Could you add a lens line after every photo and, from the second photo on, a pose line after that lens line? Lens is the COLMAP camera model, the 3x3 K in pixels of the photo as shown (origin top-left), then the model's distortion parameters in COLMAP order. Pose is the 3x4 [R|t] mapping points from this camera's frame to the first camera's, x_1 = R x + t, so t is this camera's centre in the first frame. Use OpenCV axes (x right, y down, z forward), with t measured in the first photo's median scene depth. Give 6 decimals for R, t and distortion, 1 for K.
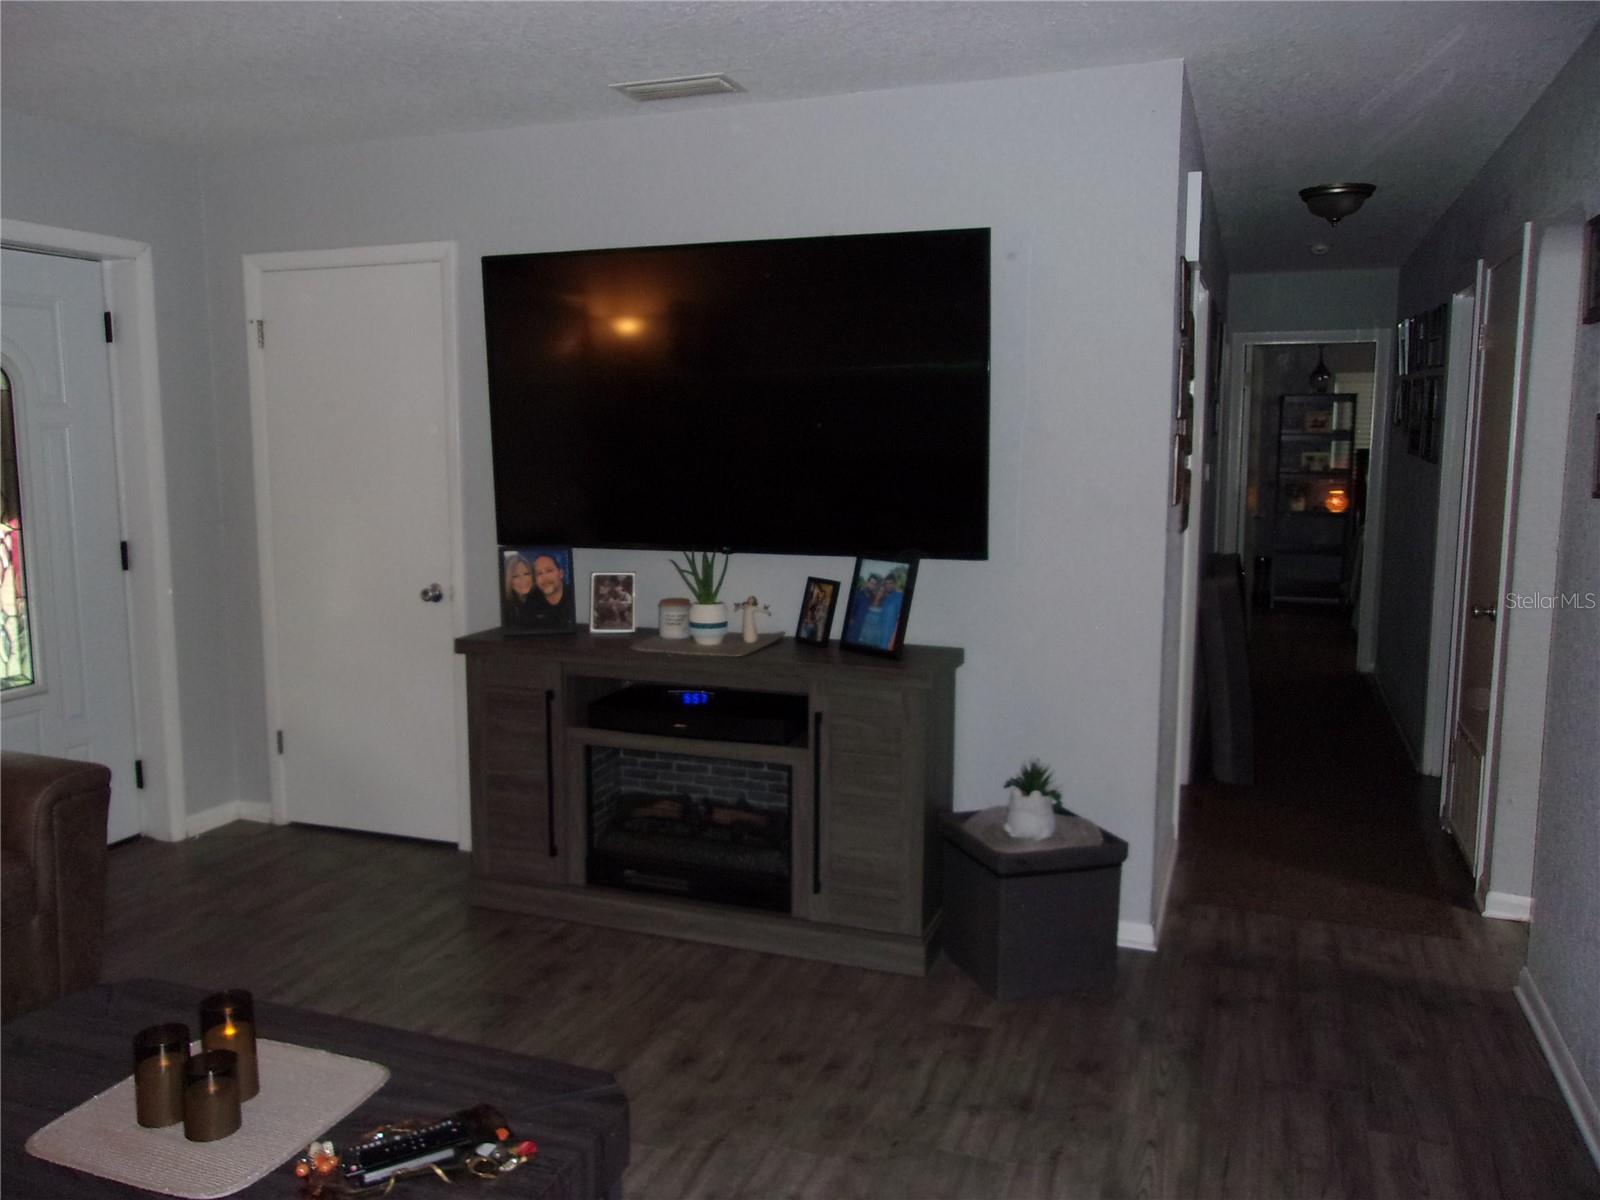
lens RADIAL K [[1274.2, 0, 767.1], [0, 1274.2, 584.2], [0, 0, 1]] dist [-0.009584, 0.045126]
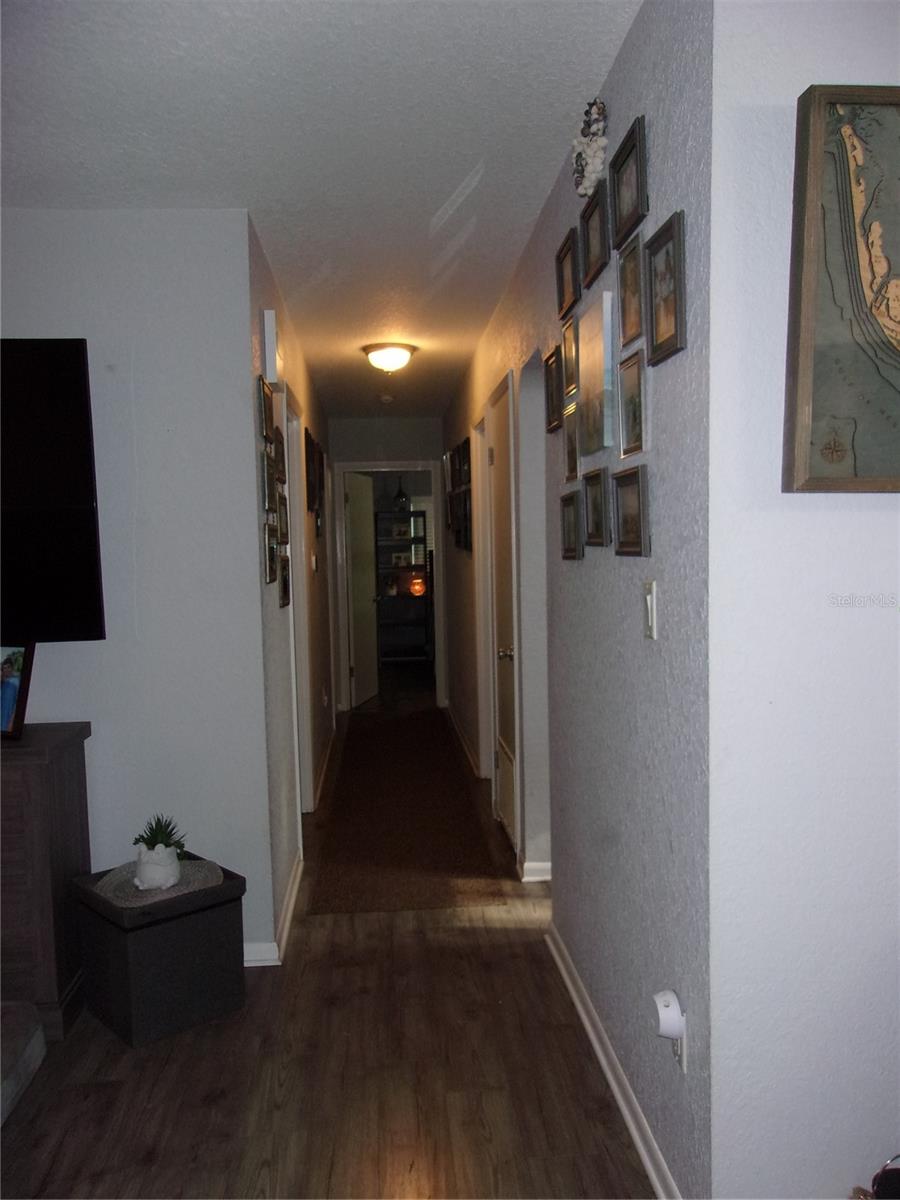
lens RADIAL K [[955.6, 0, 447.1], [0, 955.6, 606.9], [0, 0, 1]] dist [-0.009584, 0.045126]
pose [[0.903027, -0.052462, 0.426369, 0.090801], [0.077774, 0.996079, -0.042159, 0.011464], [-0.422485, 0.071231, 0.903566, 0.128711]]
